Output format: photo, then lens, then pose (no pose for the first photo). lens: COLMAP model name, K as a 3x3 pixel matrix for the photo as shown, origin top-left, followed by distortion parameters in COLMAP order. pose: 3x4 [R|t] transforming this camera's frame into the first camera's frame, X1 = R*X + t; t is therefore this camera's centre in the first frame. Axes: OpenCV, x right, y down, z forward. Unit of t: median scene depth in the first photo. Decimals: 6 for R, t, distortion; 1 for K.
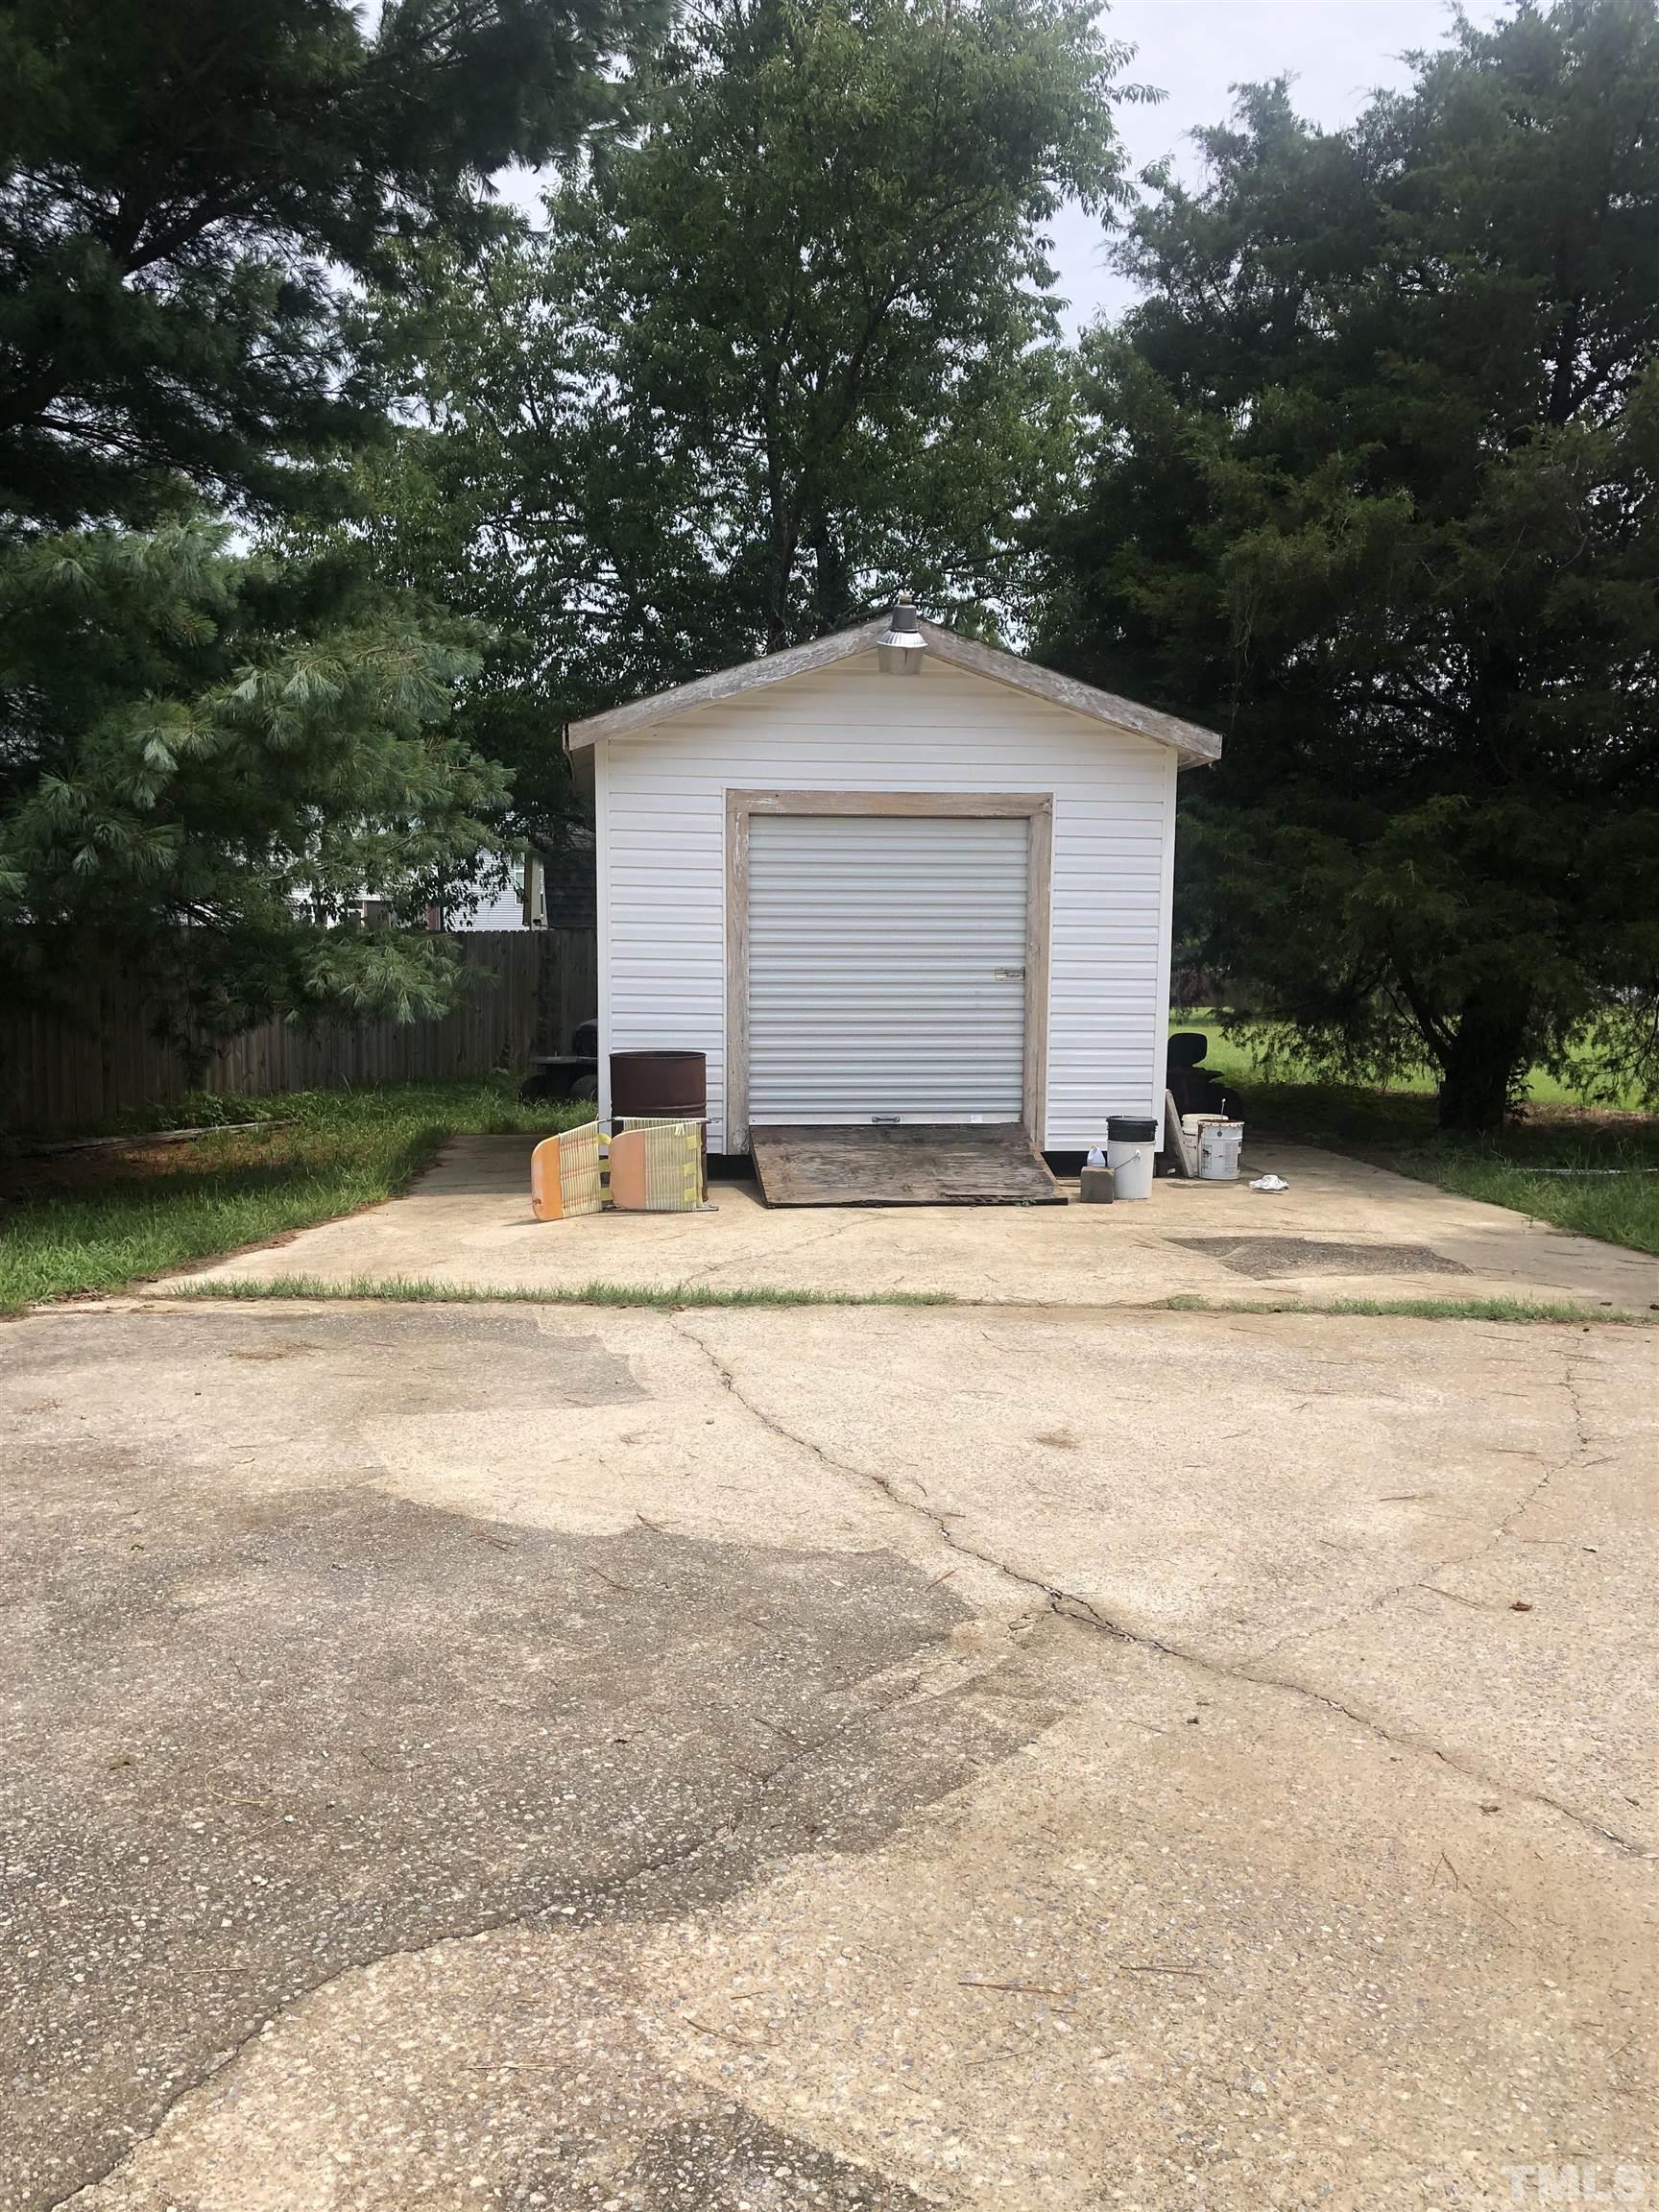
lens RADIAL K [[1767.7, 0, 783.8], [0, 1767.7, 1104.9], [0, 0, 1]] dist [0.116675, -0.070075]
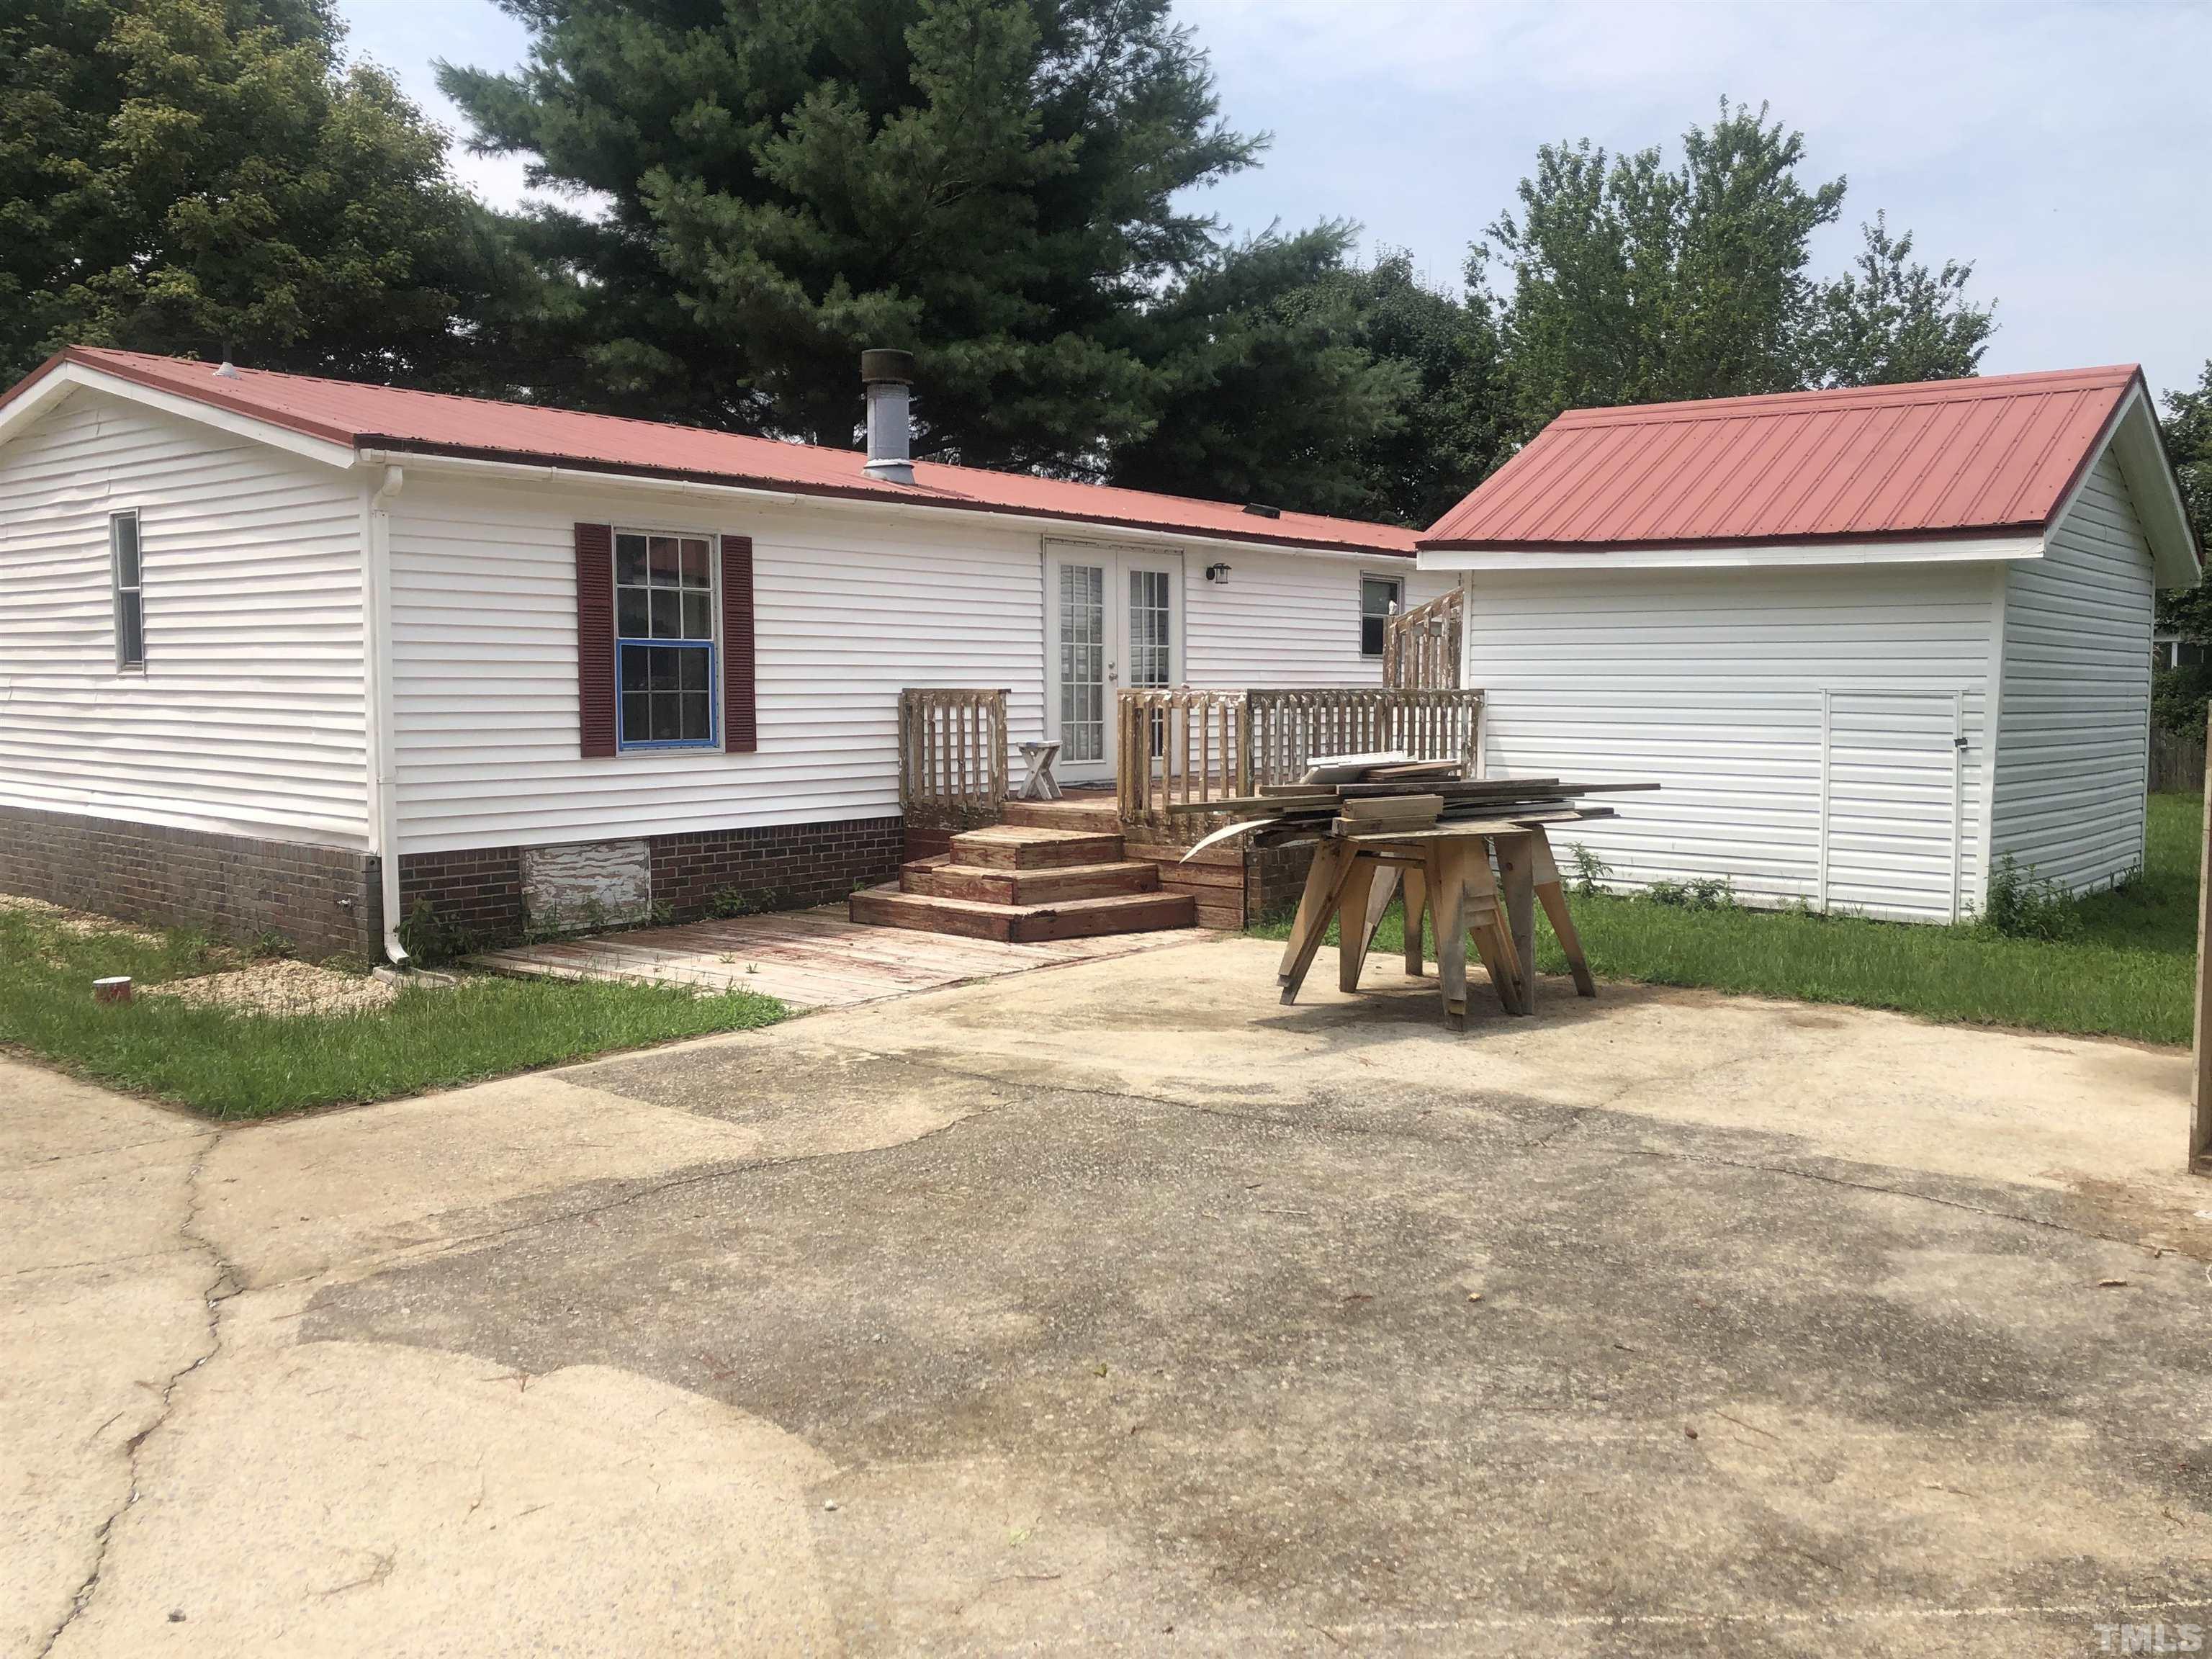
lens RADIAL K [[1767.7, 0, 1103.2], [0, 1767.7, 831.4], [0, 0, 1]] dist [0.116675, -0.070075]
pose [[-0.991541, -0.006809, 0.129615, -0.505966], [0.017355, 0.982701, 0.184386, -0.187649], [-0.128628, 0.185076, -0.974270, 1.934294]]
